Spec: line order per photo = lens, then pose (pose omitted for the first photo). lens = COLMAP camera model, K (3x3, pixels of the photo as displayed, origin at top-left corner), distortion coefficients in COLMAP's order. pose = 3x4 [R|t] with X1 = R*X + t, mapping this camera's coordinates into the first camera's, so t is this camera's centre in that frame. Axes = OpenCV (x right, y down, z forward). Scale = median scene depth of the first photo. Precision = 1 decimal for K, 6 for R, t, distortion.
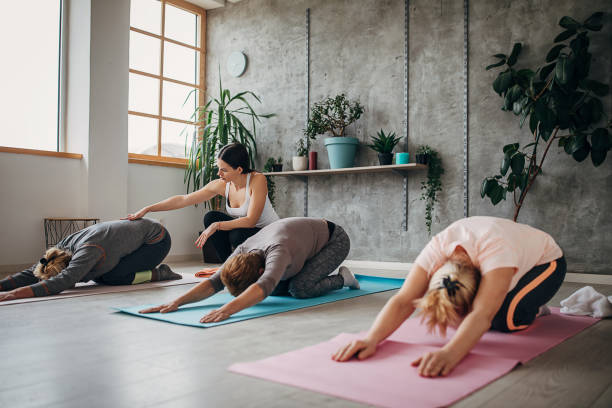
lens RADIAL K [[582.0, 0, 306.0], [0, 582.0, 204.0], [0, 0, 1]] dist [-0.009178, -0.004013]
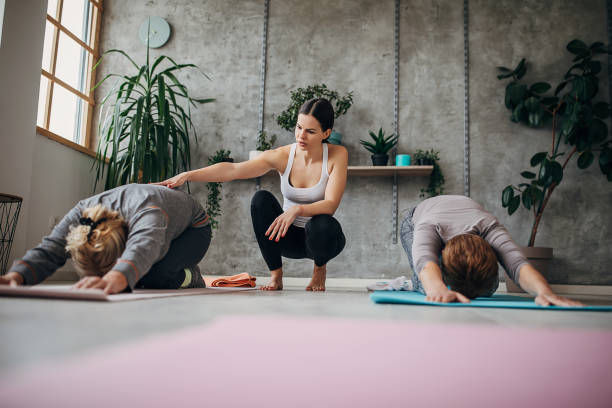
lens RADIAL K [[582.0, 0, 306.0], [0, 582.0, 204.0], [0, 0, 1]] dist [-0.009178, -0.004013]
pose [[0.866556, 0.083912, 0.491975, -0.390679], [-0.035526, 0.993635, -0.106902, 0.086079], [-0.497813, 0.075159, 0.864021, 0.292167]]
